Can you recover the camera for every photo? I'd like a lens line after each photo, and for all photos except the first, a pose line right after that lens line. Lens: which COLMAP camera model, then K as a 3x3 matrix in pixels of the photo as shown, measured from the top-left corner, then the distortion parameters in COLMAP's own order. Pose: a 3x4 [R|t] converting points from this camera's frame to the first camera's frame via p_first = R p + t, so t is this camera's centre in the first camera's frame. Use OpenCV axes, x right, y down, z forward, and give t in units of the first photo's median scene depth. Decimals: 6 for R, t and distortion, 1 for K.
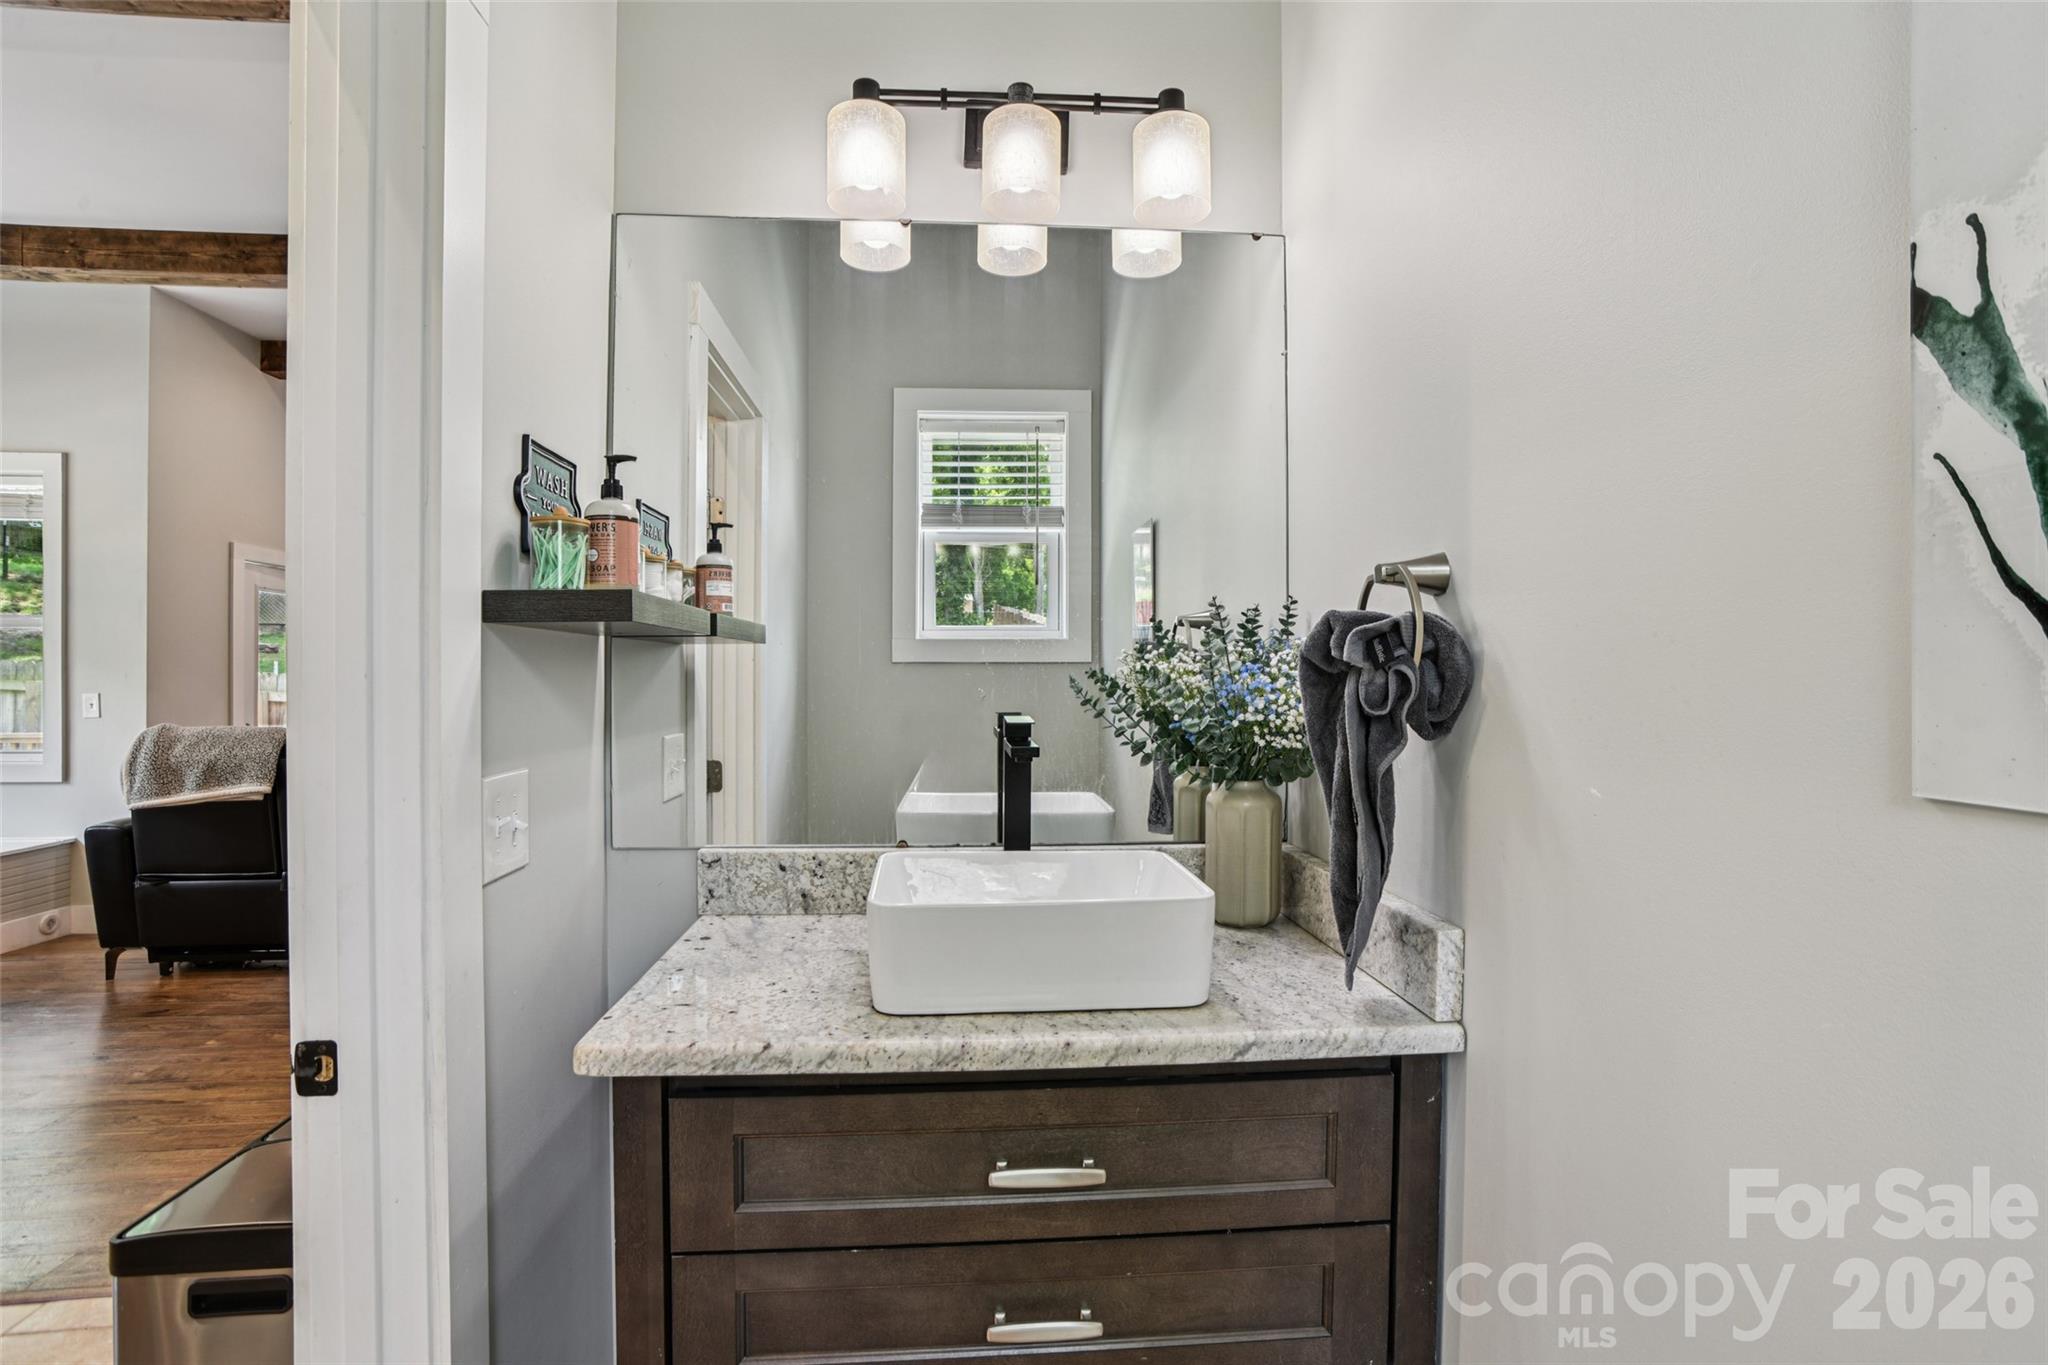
lens RADIAL K [[995.8, 0, 1025.8], [0, 995.8, 664.5], [0, 0, 1]] dist [-0.062025, 0.021642]
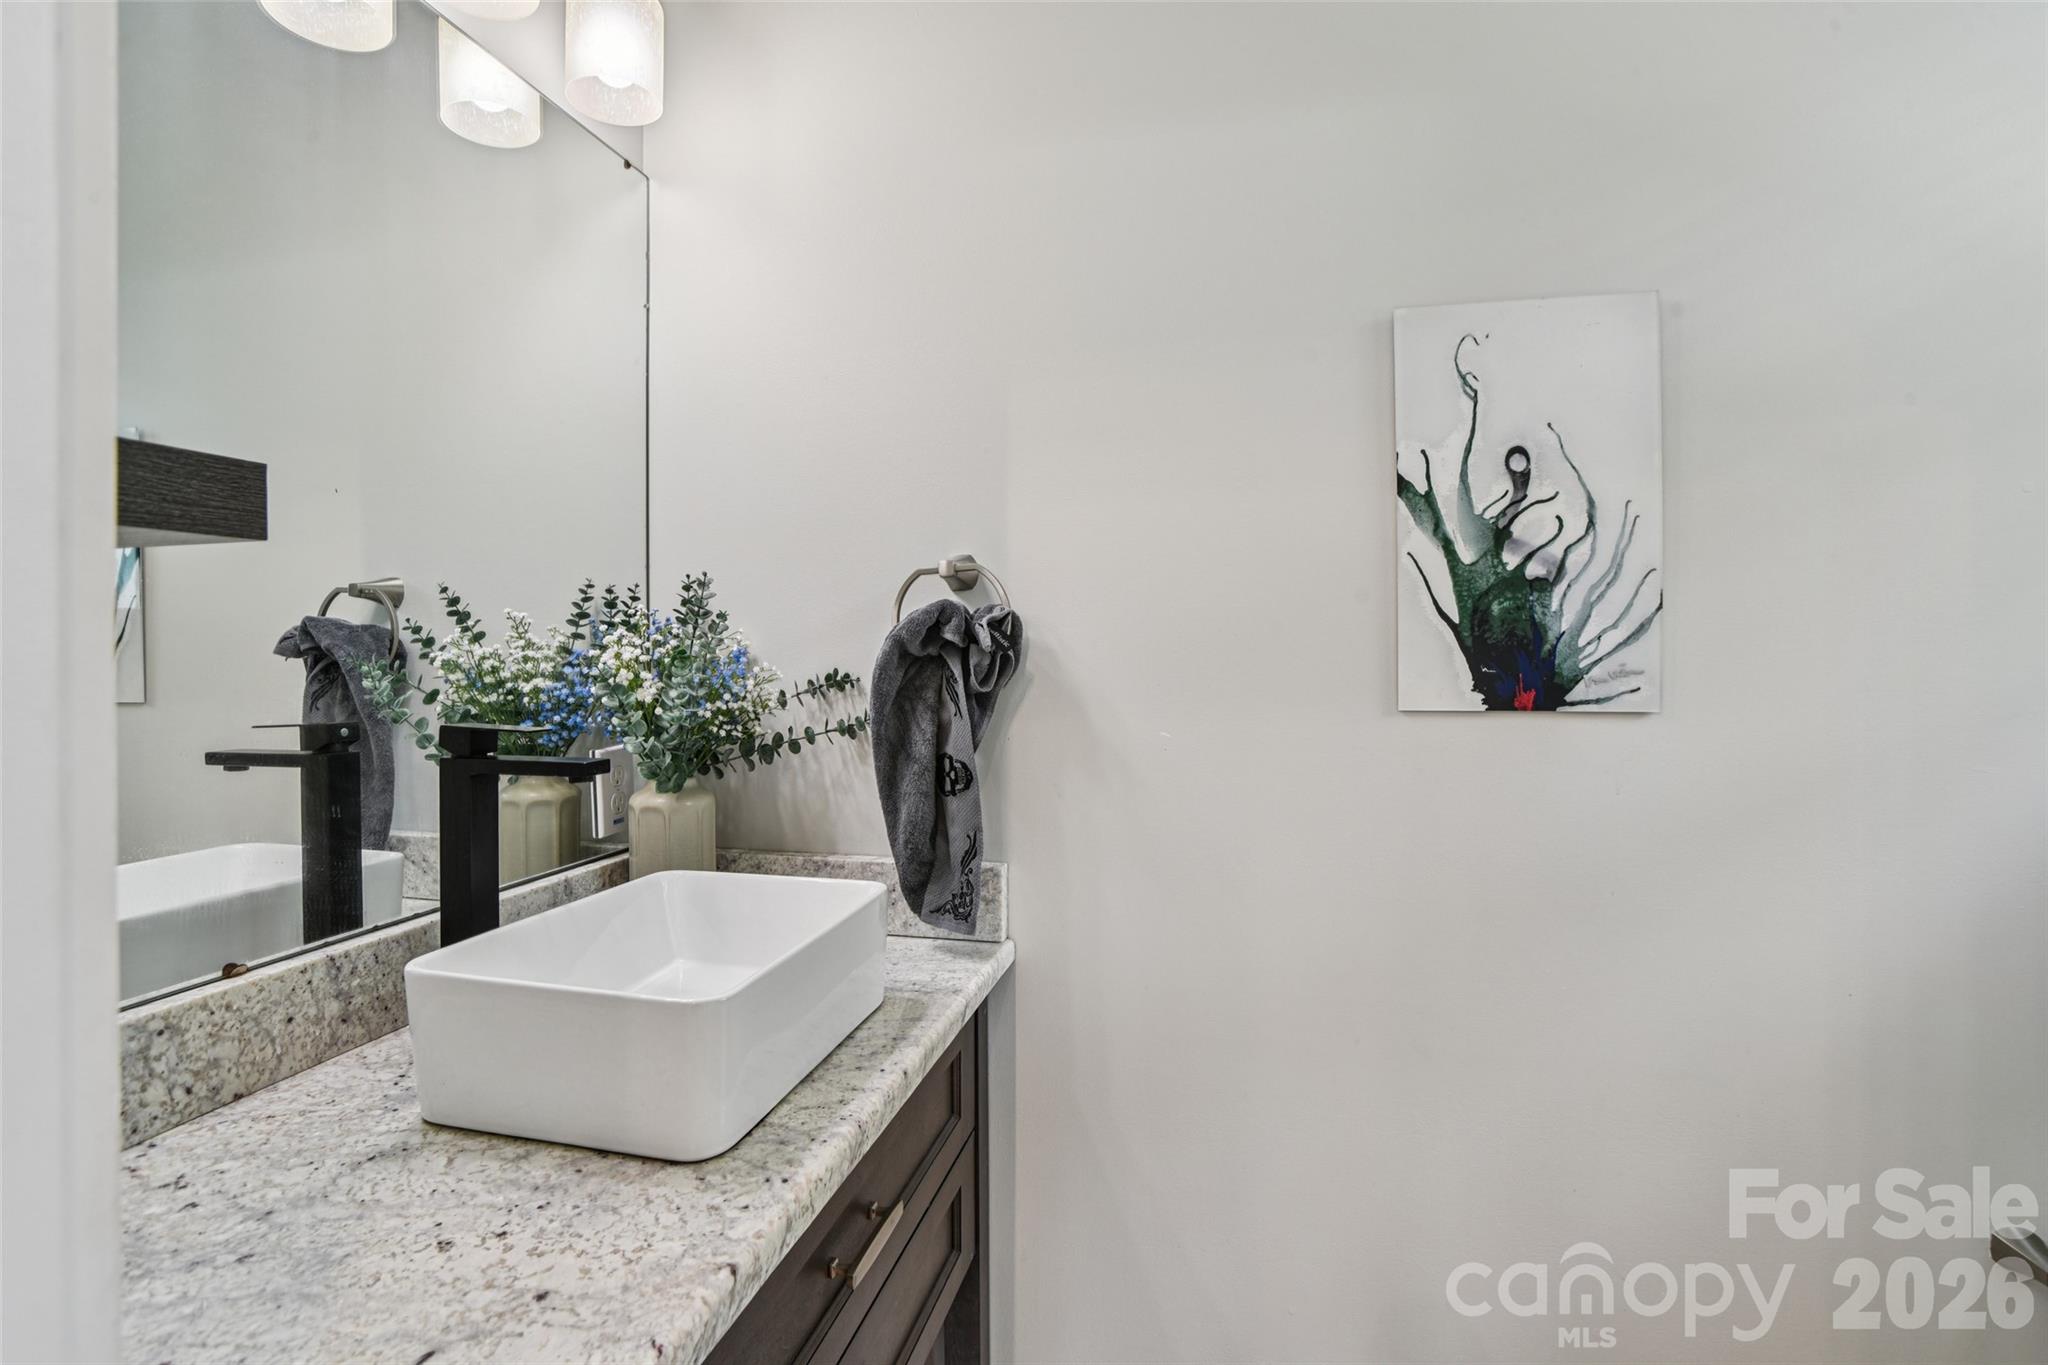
lens RADIAL K [[995.8, 0, 1025.8], [0, 995.8, 664.5], [0, 0, 1]] dist [-0.062025, 0.021642]
pose [[0.266390, -0.003057, 0.963860, -0.743734], [-0.002065, 0.999991, 0.003742, 0.015000], [-0.963863, -0.002987, 0.266382, 0.633051]]
